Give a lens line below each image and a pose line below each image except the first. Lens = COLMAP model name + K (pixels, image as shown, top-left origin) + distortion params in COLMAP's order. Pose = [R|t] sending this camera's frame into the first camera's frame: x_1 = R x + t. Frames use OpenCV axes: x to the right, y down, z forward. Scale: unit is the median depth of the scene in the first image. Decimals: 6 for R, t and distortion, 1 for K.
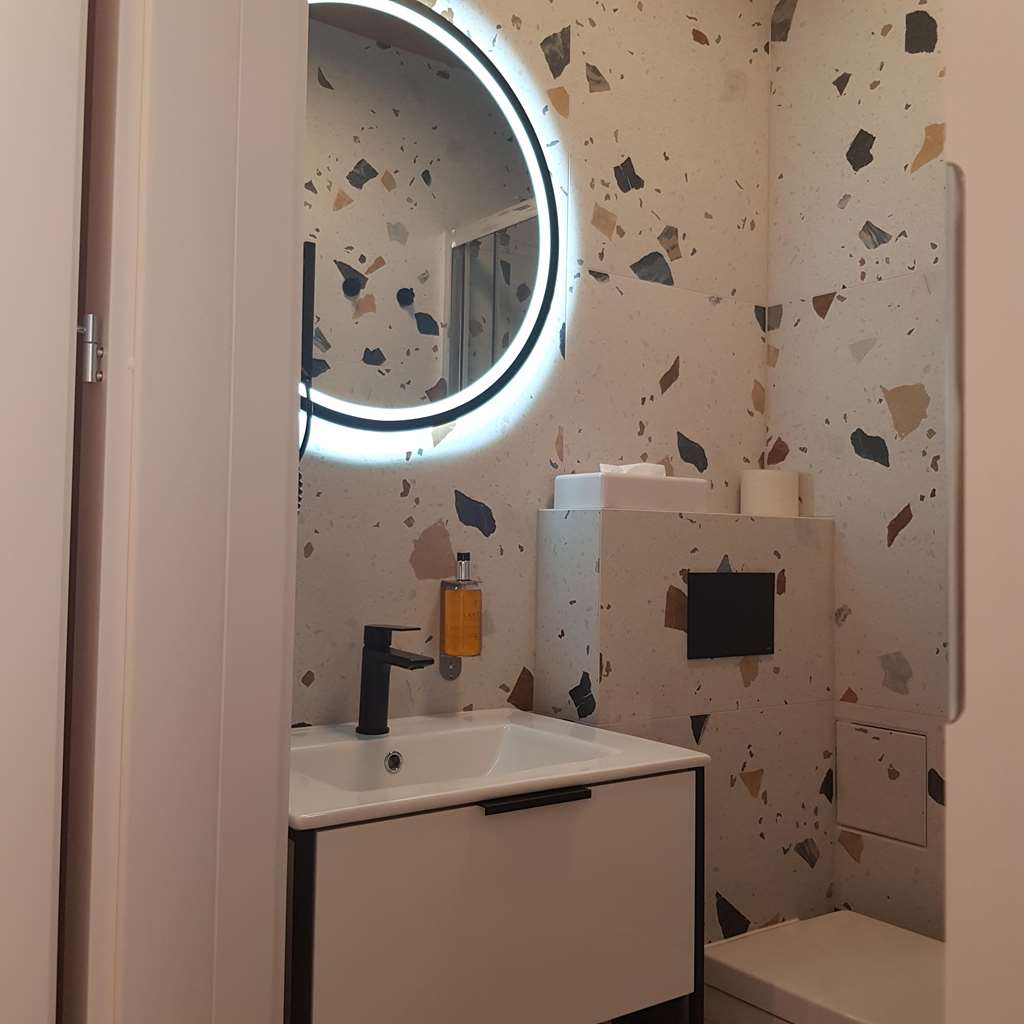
lens RADIAL K [[1086.5, 0, 514.0], [0, 1086.5, 497.4], [0, 0, 1]] dist [0.129448, -0.334256]
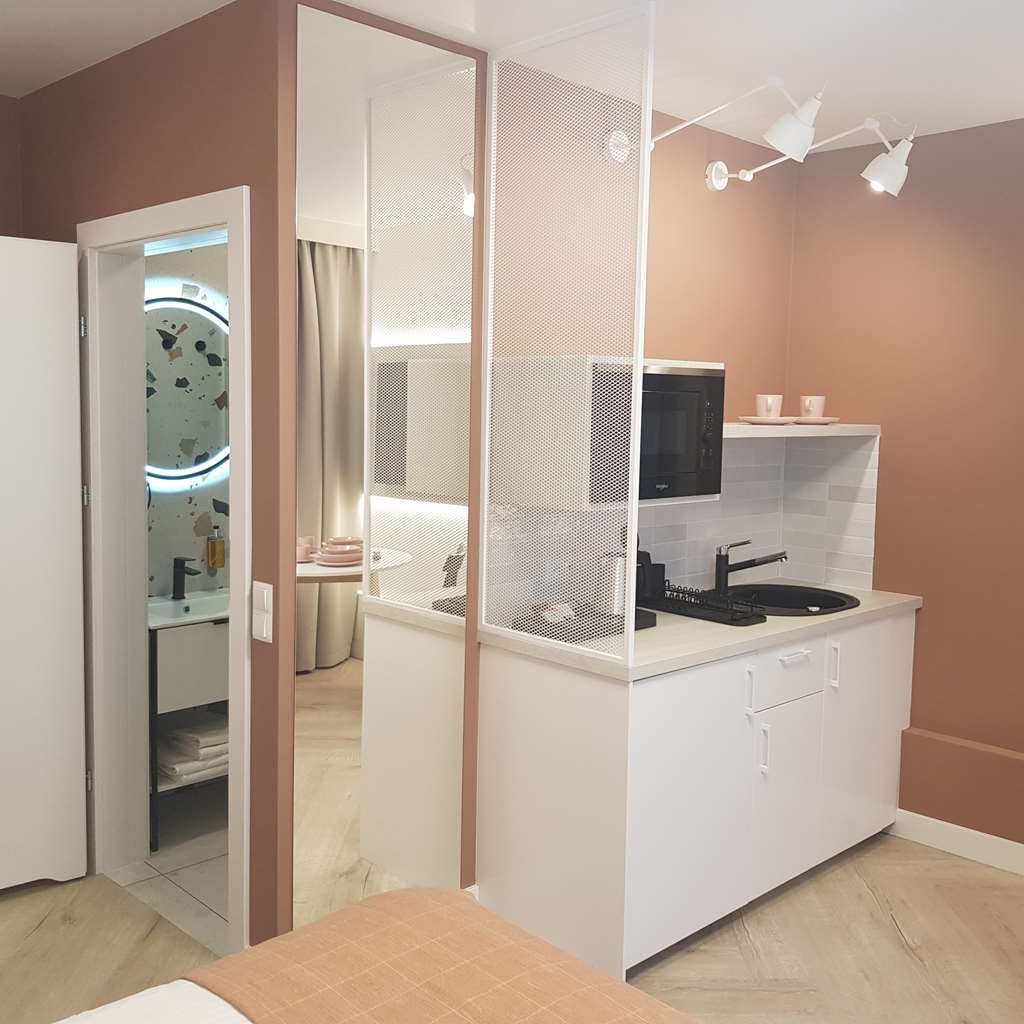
lens RADIAL K [[1086.5, 0, 514.0], [0, 1086.5, 497.4], [0, 0, 1]] dist [0.129448, -0.334256]
pose [[0.989830, -0.009052, 0.141970, 0.267968], [-0.010164, 0.990923, 0.134048, -0.349508], [-0.141894, -0.134127, 0.980753, -1.502248]]
